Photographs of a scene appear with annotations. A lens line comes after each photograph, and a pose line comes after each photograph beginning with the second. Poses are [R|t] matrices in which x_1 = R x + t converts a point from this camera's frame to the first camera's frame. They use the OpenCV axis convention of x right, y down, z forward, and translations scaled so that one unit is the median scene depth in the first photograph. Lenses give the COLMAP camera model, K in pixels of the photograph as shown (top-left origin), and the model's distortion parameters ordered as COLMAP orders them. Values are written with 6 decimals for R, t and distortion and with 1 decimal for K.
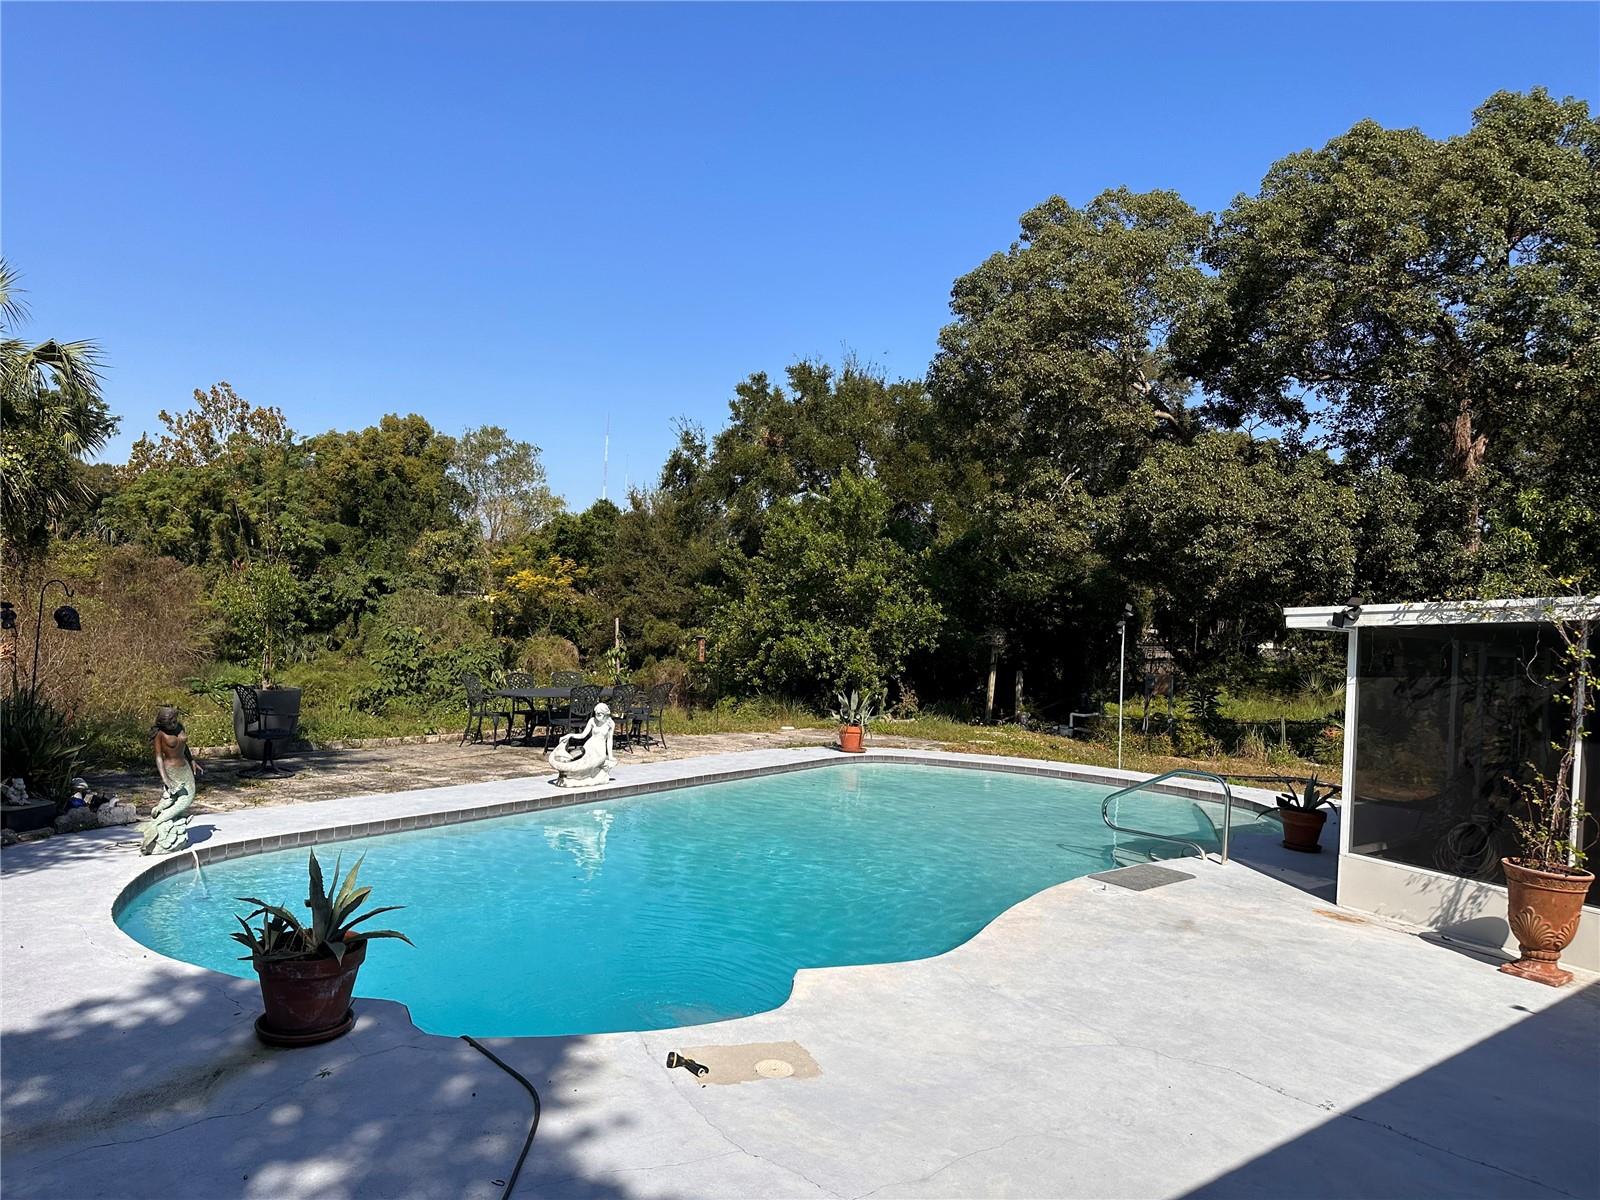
lens RADIAL K [[1121.5, 0, 798.9], [0, 1121.5, 580.7], [0, 0, 1]] dist [0.000596, 0.001526]
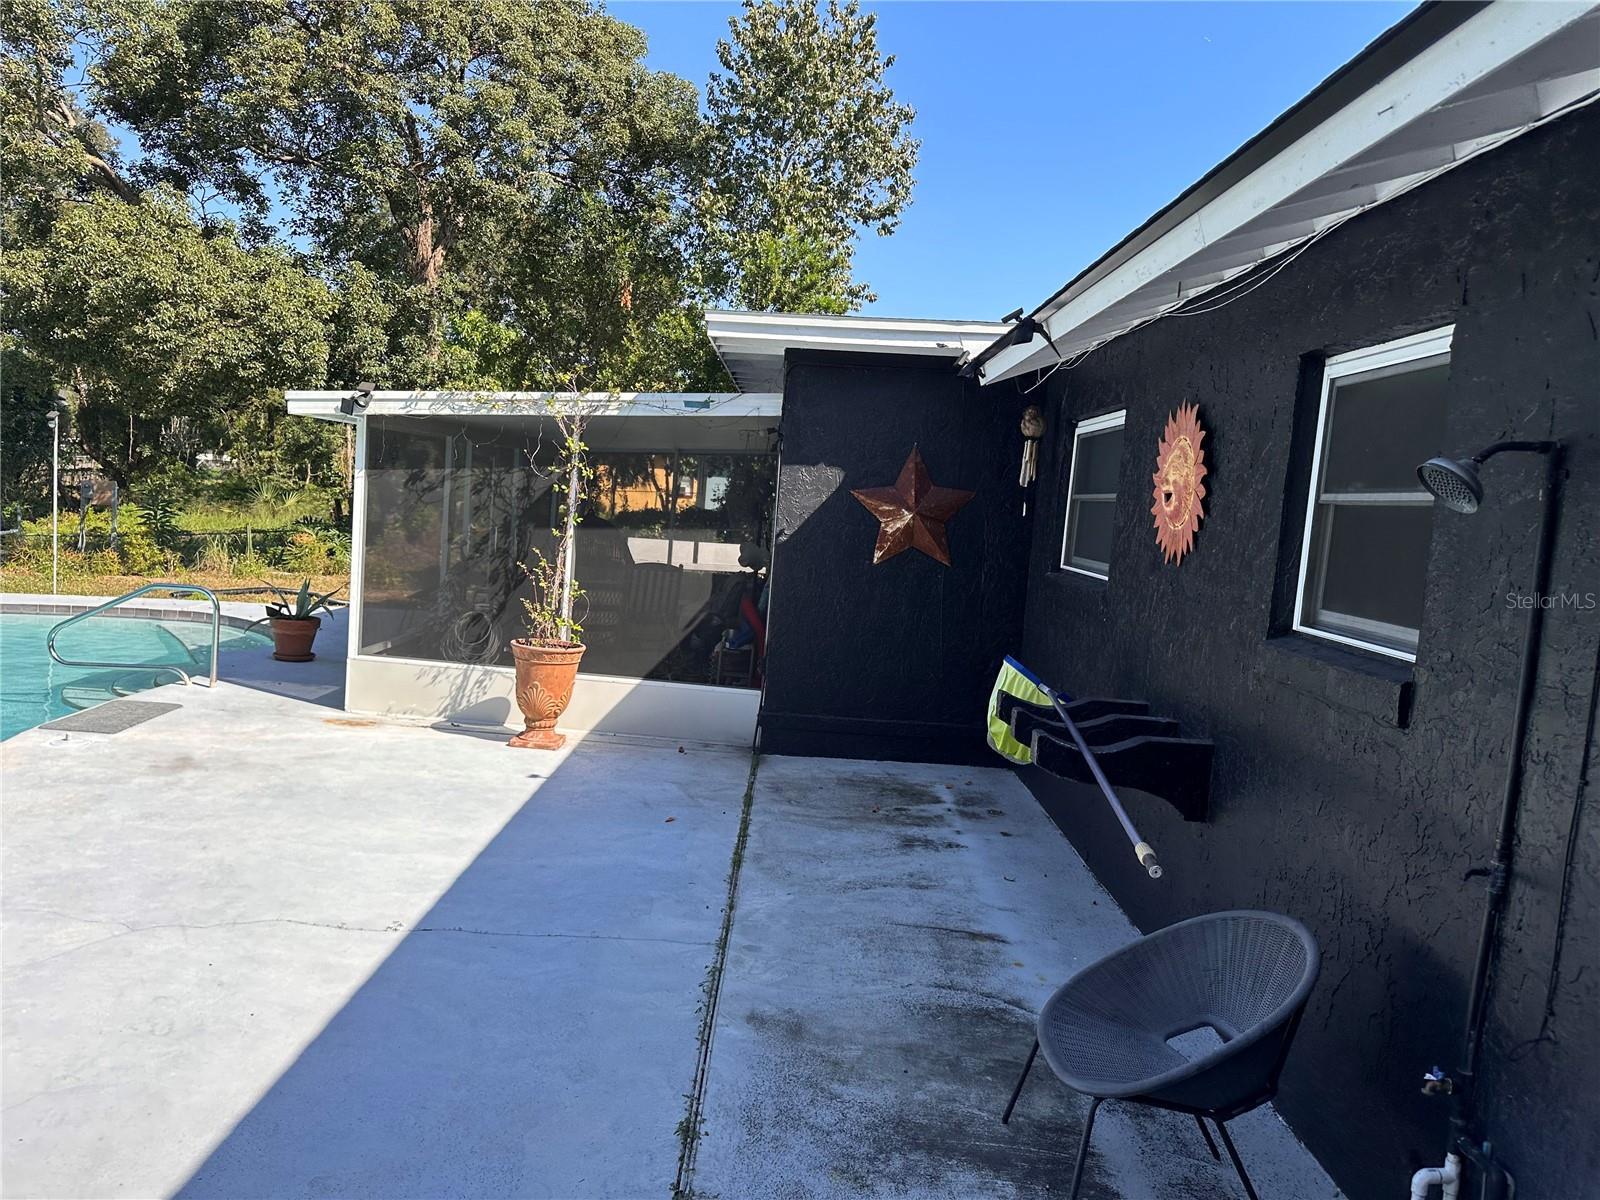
lens RADIAL K [[1091.4, 0, 800.0], [0, 1091.4, 600.0], [0, 0, 1]] dist [0.000533, -0.023800]
pose [[0.621290, -0.086664, 0.778773, 0.005402], [-0.056367, 0.986347, 0.154732, 0.030698], [-0.781551, -0.140030, 0.607923, 0.146326]]
